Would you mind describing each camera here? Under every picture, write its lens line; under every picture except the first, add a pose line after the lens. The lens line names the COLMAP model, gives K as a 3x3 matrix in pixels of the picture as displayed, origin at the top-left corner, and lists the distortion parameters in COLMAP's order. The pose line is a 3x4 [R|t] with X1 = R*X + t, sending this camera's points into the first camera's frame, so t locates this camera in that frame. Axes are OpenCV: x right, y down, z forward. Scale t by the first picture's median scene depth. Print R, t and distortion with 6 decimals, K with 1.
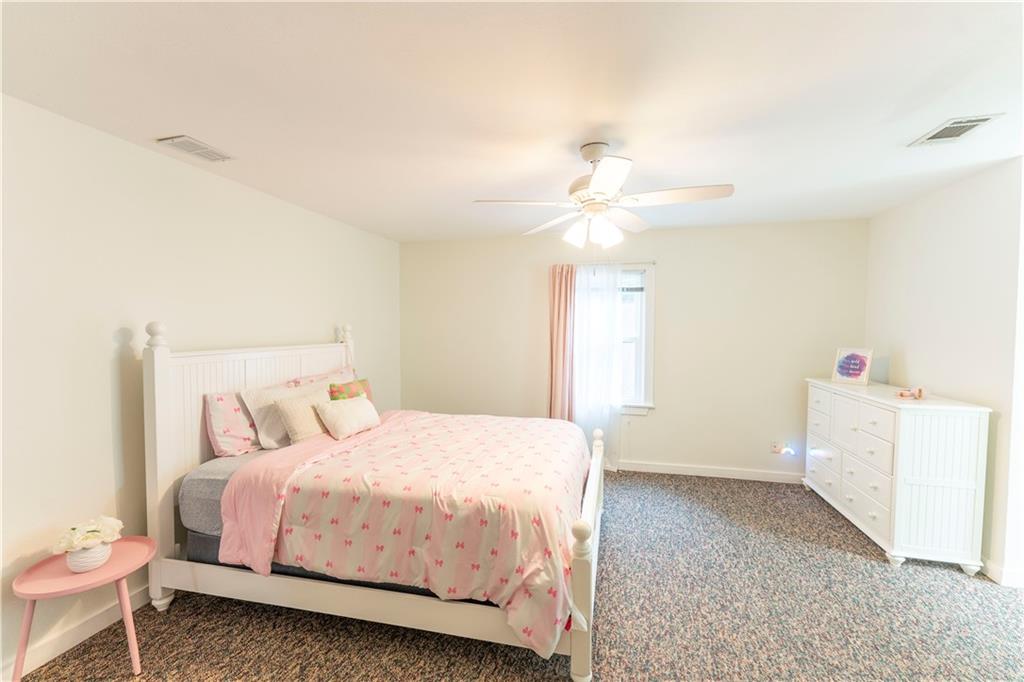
lens RADIAL K [[410.8, 0, 512.3], [0, 410.8, 342.9], [0, 0, 1]] dist [-0.000436, 0.000023]
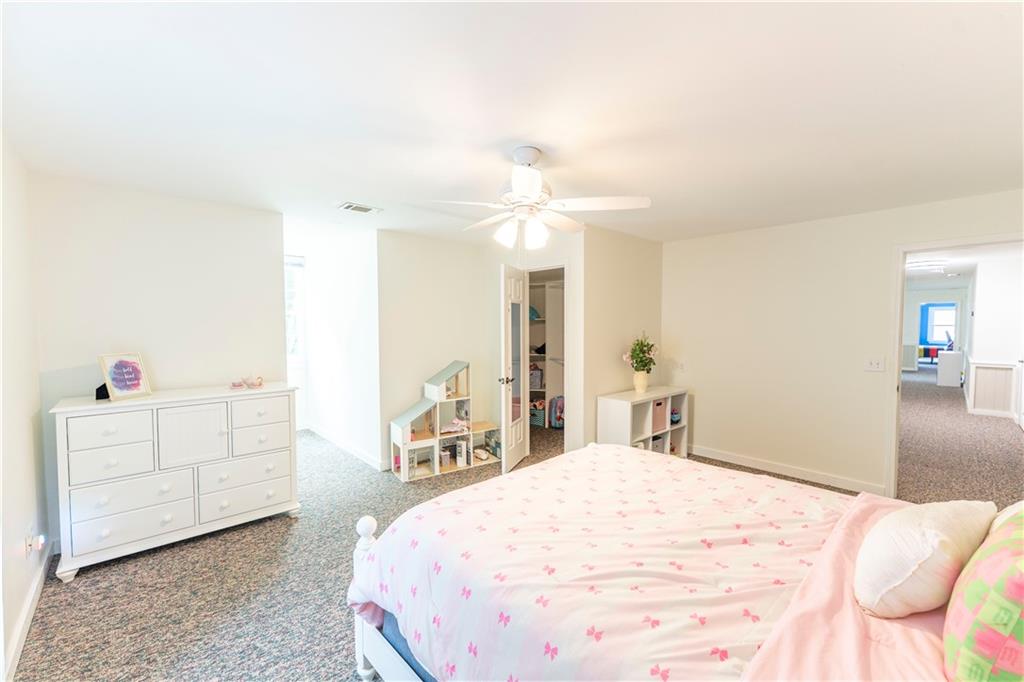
lens RADIAL K [[410.8, 0, 512.3], [0, 410.8, 342.9], [0, 0, 1]] dist [-0.000436, 0.000023]
pose [[-0.838124, -0.026475, 0.544837, -0.300083], [0.022648, 0.996271, 0.083250, -0.075096], [-0.545009, 0.082113, -0.834400, 1.685991]]
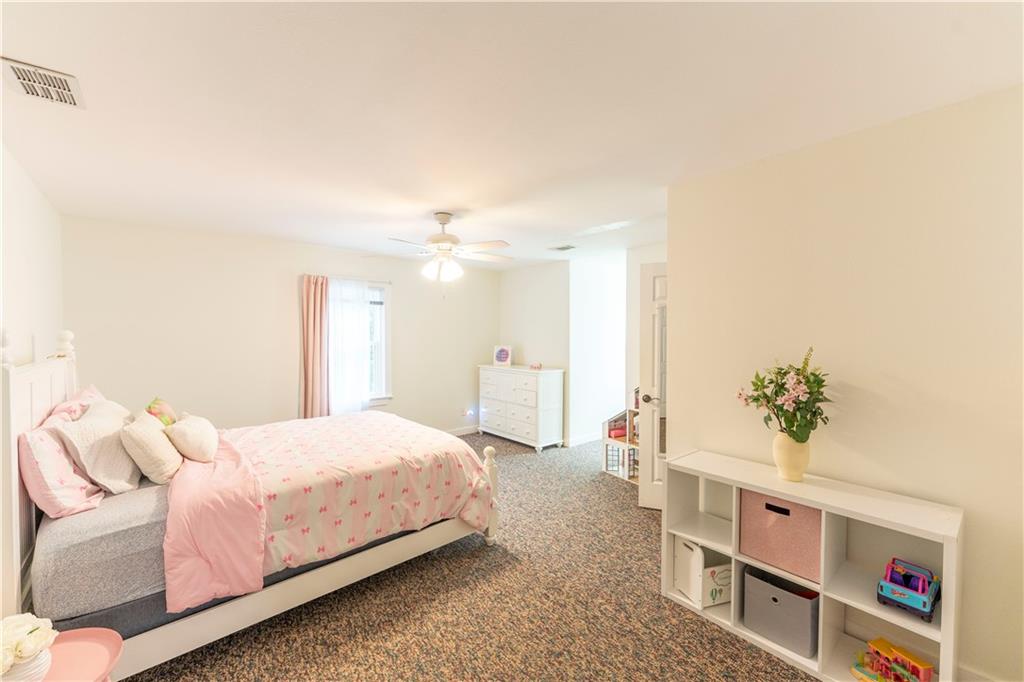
lens RADIAL K [[410.8, 0, 512.3], [0, 410.8, 342.9], [0, 0, 1]] dist [-0.000436, 0.000023]
pose [[0.570366, -0.020632, 0.821132, -0.791598], [0.033557, 0.999435, 0.001803, 0.000610], [-0.820705, 0.026526, 0.570736, -0.047483]]
